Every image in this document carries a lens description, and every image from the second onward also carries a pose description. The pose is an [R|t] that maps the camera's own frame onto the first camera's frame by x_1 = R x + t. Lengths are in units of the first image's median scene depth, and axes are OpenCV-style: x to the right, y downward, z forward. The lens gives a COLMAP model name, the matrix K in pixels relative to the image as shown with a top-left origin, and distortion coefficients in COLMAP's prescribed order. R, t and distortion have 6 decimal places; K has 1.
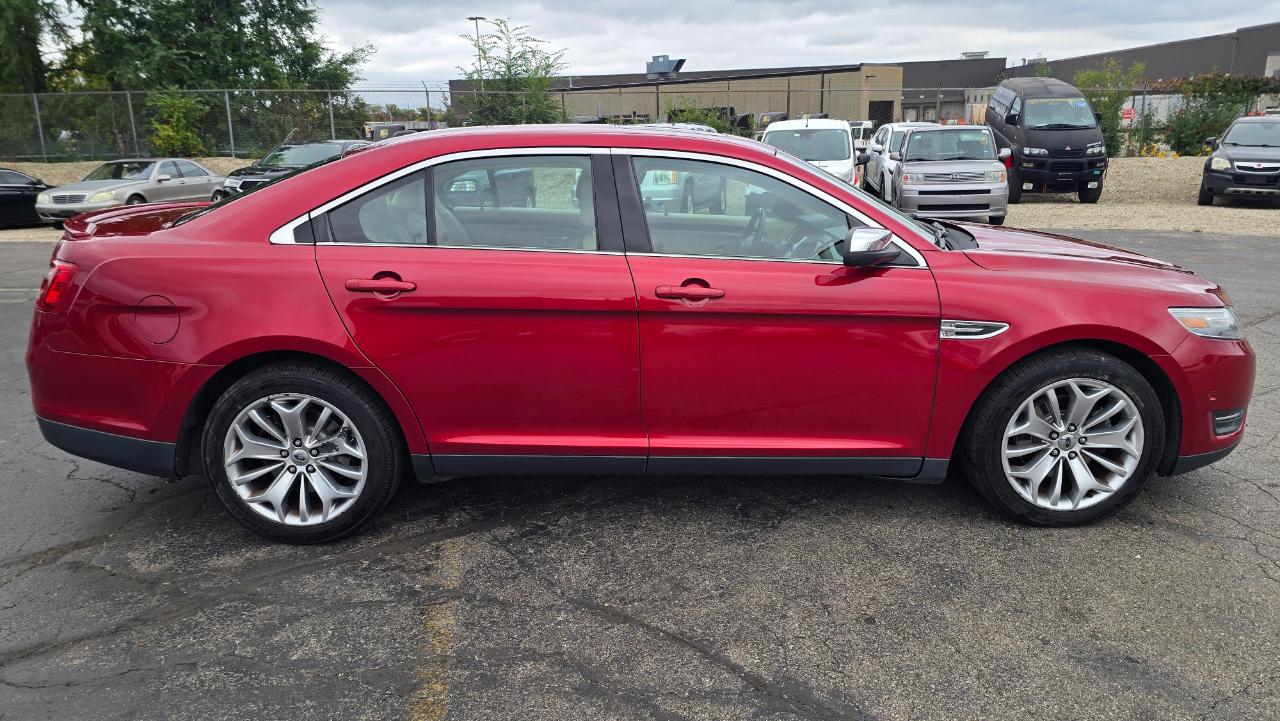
lens RADIAL K [[858.3, 0, 643.2], [0, 858.3, 378.0], [0, 0, 1]] dist [0.067410, -0.066497]
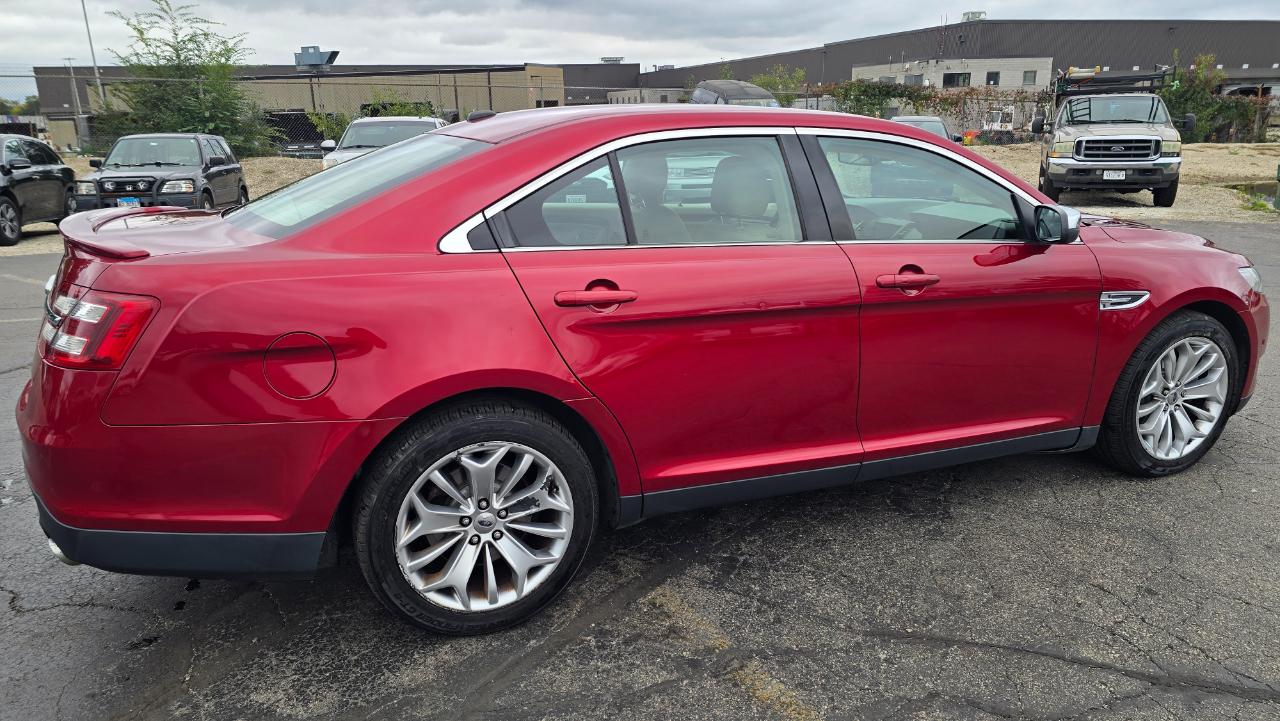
lens RADIAL K [[856.8, 0, 636.3], [0, 856.8, 369.4], [0, 0, 1]] dist [0.067988, -0.067640]
pose [[0.928826, -0.098409, 0.357208, -0.530066], [0.100916, 0.994827, 0.011666, -0.041490], [-0.356508, 0.025212, 0.933952, 0.219150]]
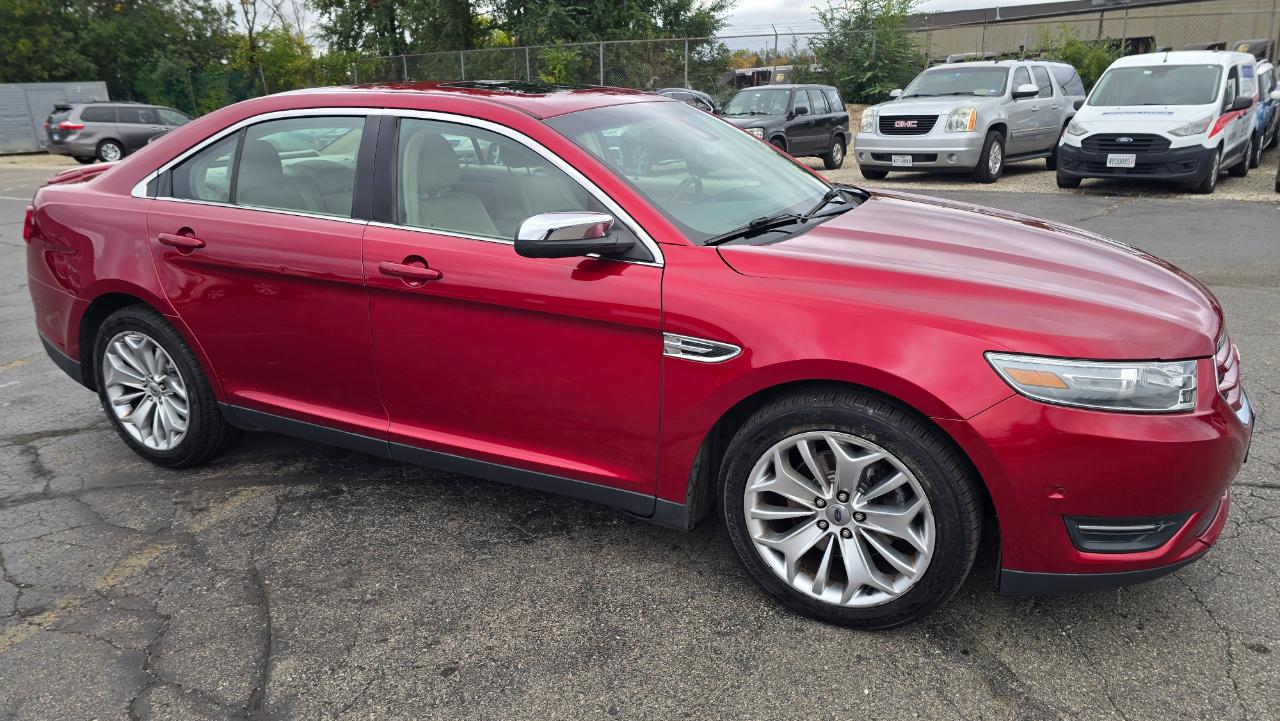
lens RADIAL K [[856.8, 0, 636.3], [0, 856.8, 369.4], [0, 0, 1]] dist [0.067988, -0.067640]
pose [[0.890309, 0.131697, -0.435897, 0.642870], [-0.108499, 0.991046, 0.077817, -0.088353], [0.442243, -0.021986, 0.896626, 0.265824]]
